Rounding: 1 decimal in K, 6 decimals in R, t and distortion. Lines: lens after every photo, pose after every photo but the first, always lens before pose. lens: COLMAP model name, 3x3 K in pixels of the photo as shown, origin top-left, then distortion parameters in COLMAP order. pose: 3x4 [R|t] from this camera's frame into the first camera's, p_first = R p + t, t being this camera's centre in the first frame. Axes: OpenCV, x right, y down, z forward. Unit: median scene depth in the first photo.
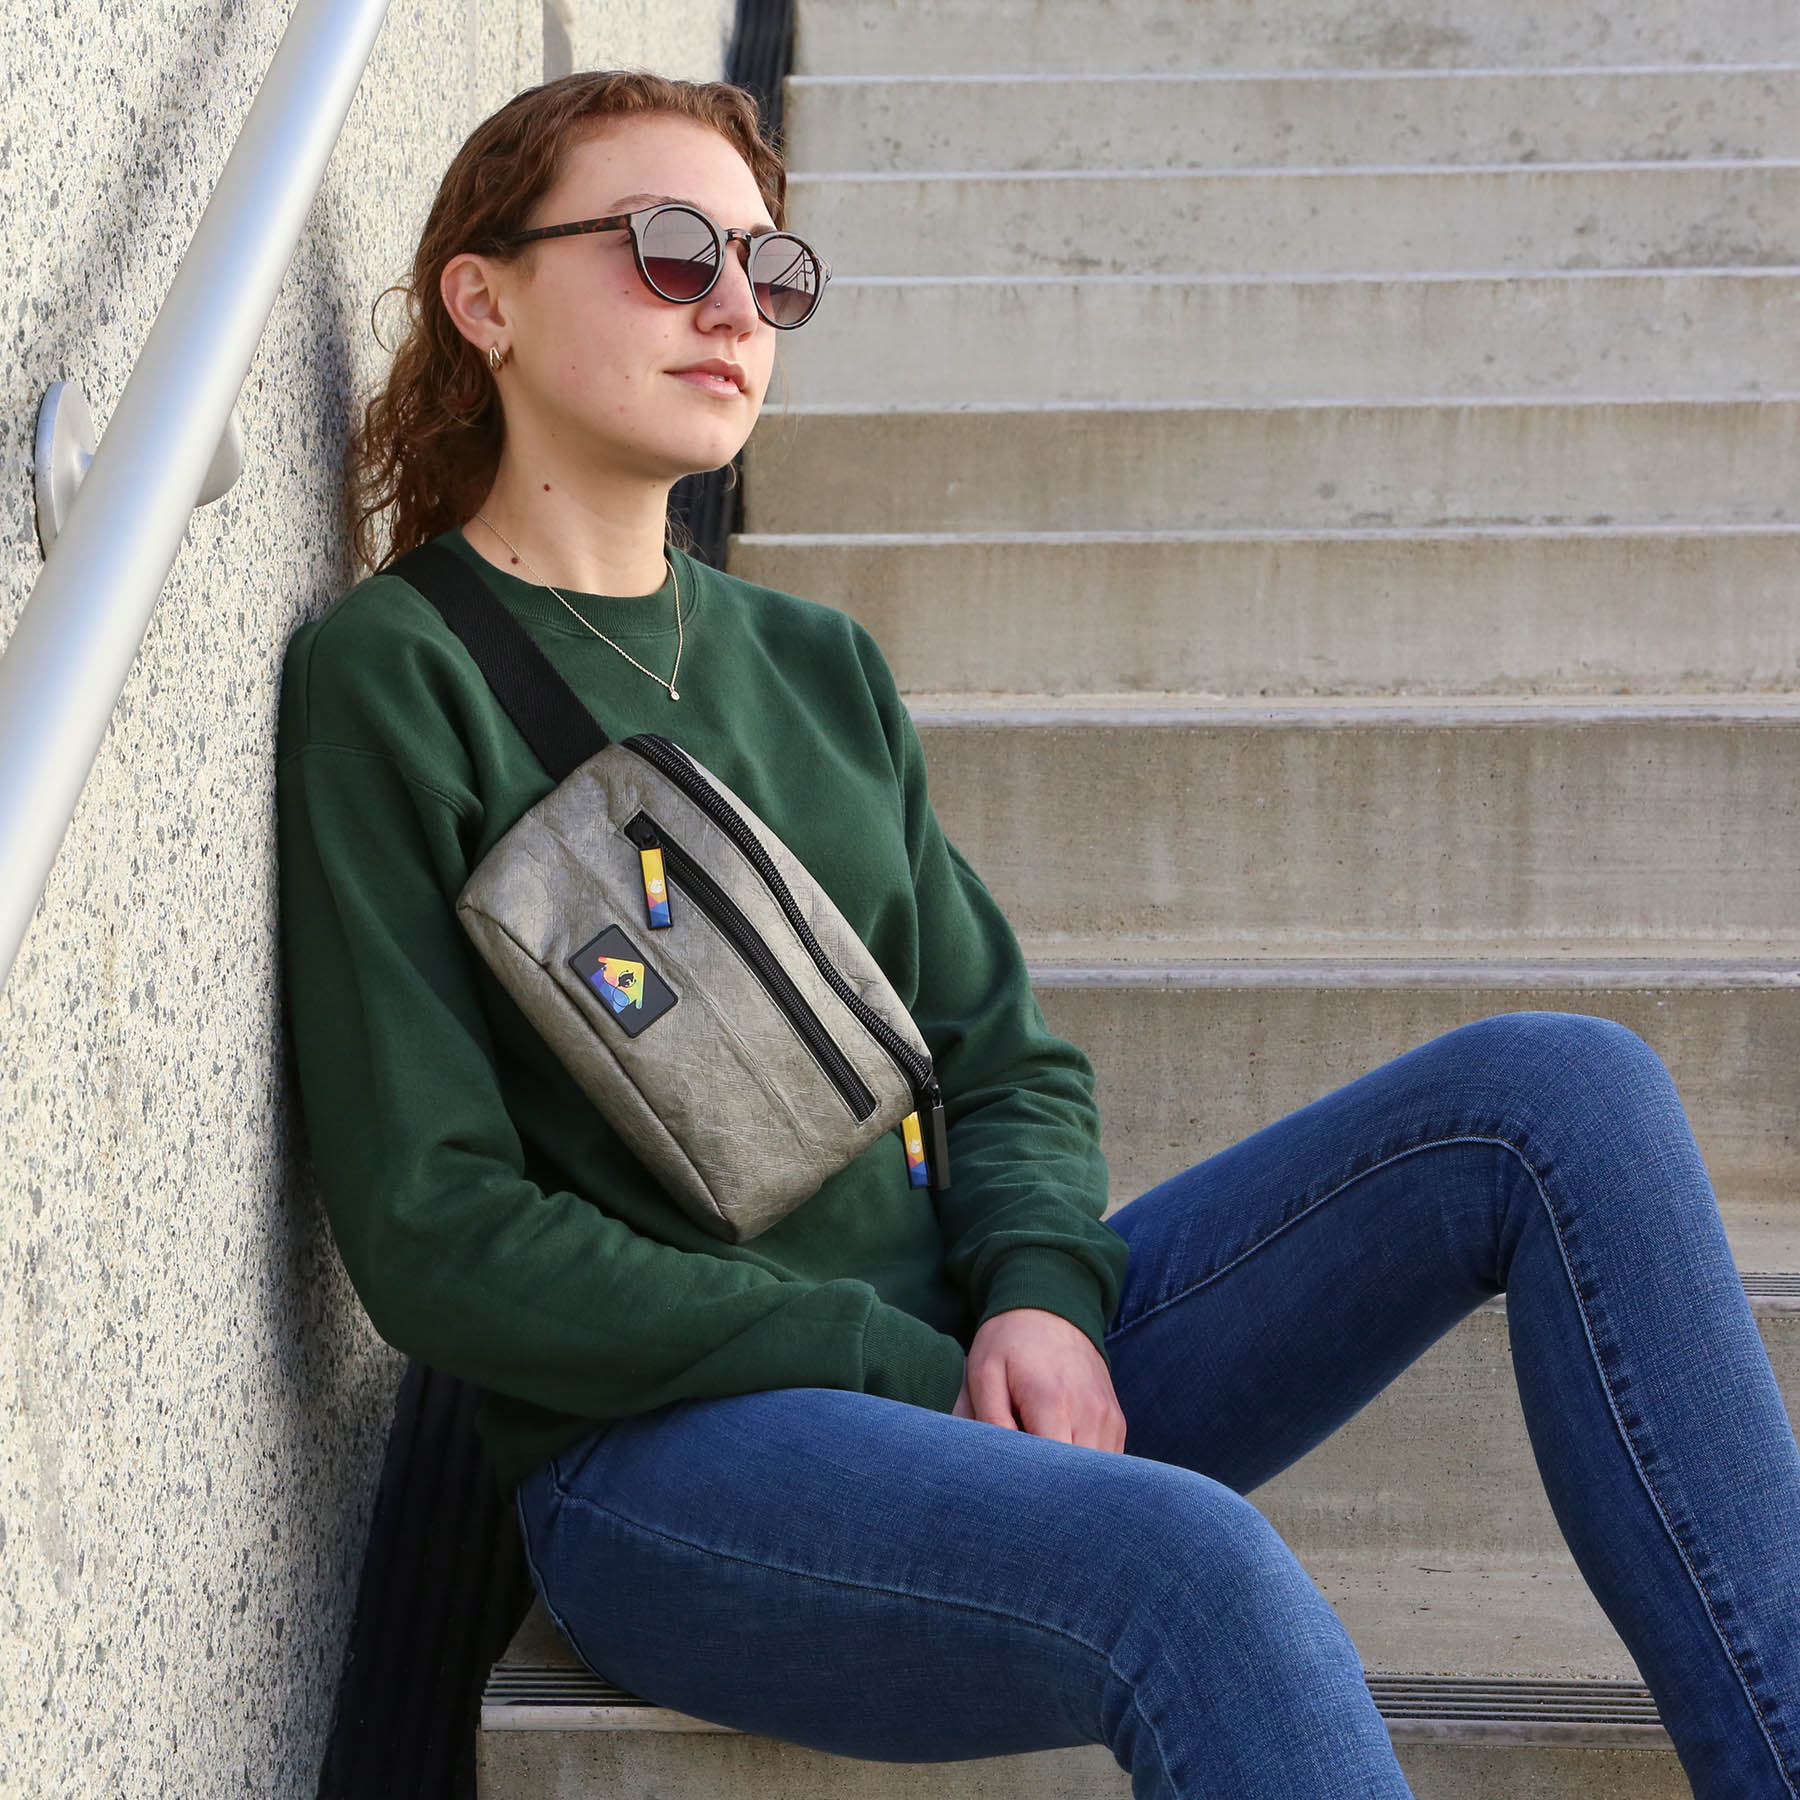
lens RADIAL K [[3658.8, 0, 900.0], [0, 3658.8, 900.0], [0, 0, 1]] dist [-0.412807, 0.061319]
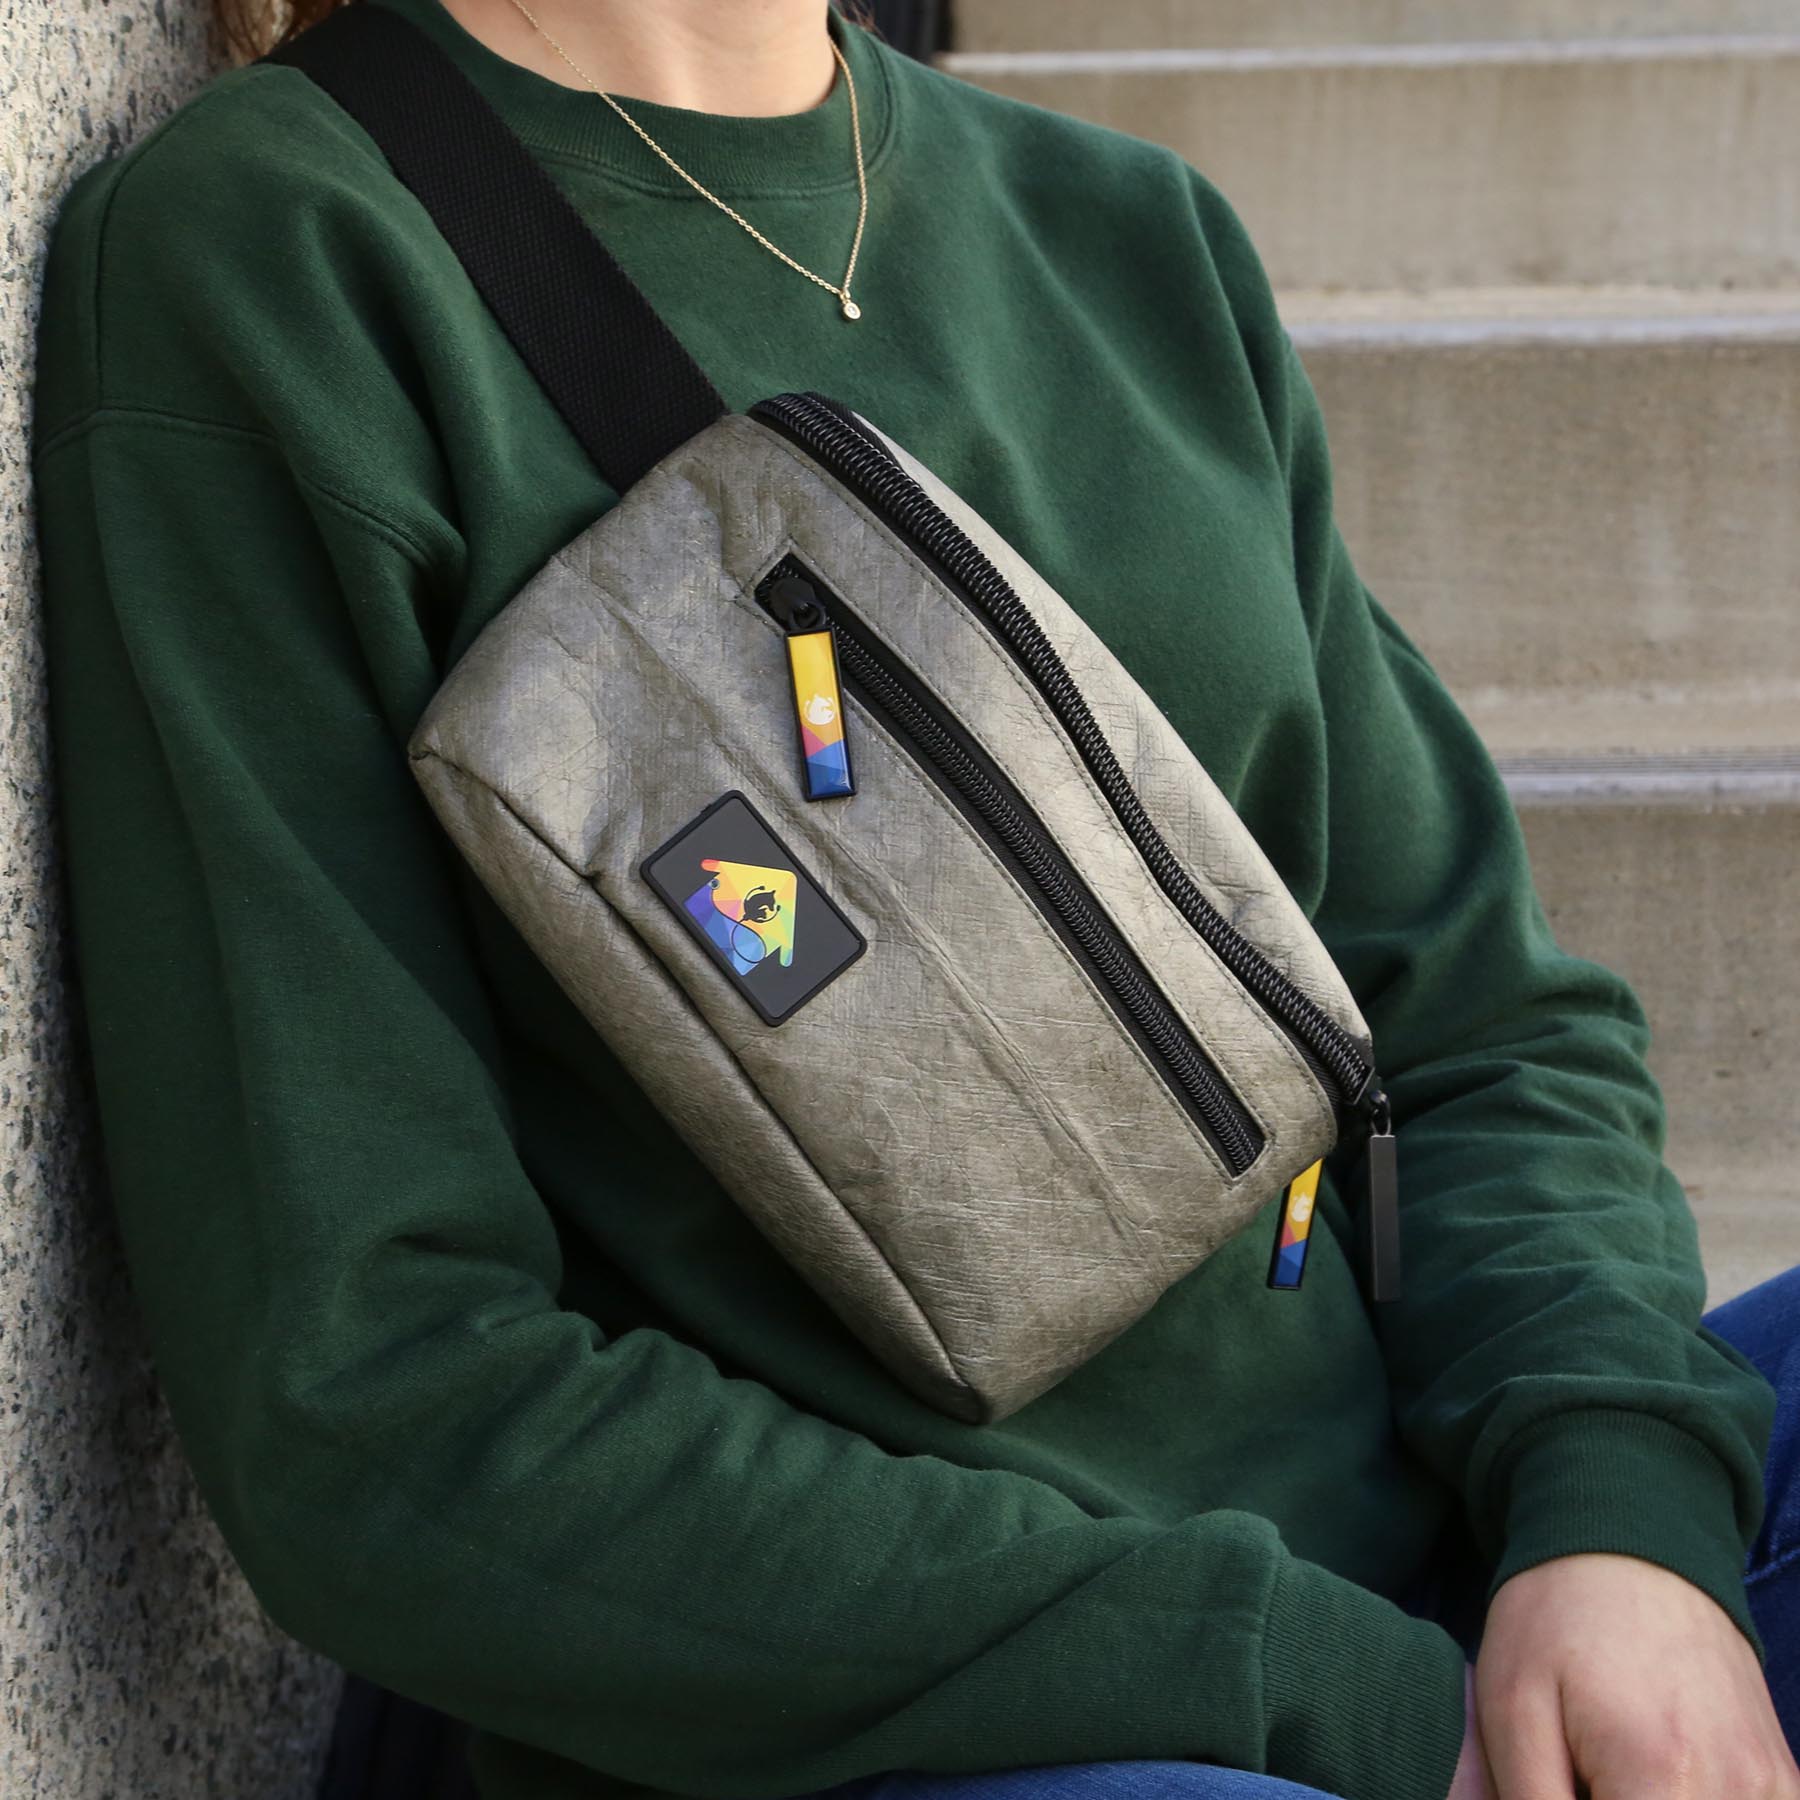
lens RADIAL K [[4291.8, 0, 968.6], [0, 4291.8, 899.1], [0, 0, 1]] dist [0.141035, -0.399525]
pose [[0.999241, -0.001030, -0.038948, -0.024488], [0.004370, 0.996305, 0.085780, -0.027524], [0.038716, -0.085885, 0.995553, 0.423680]]
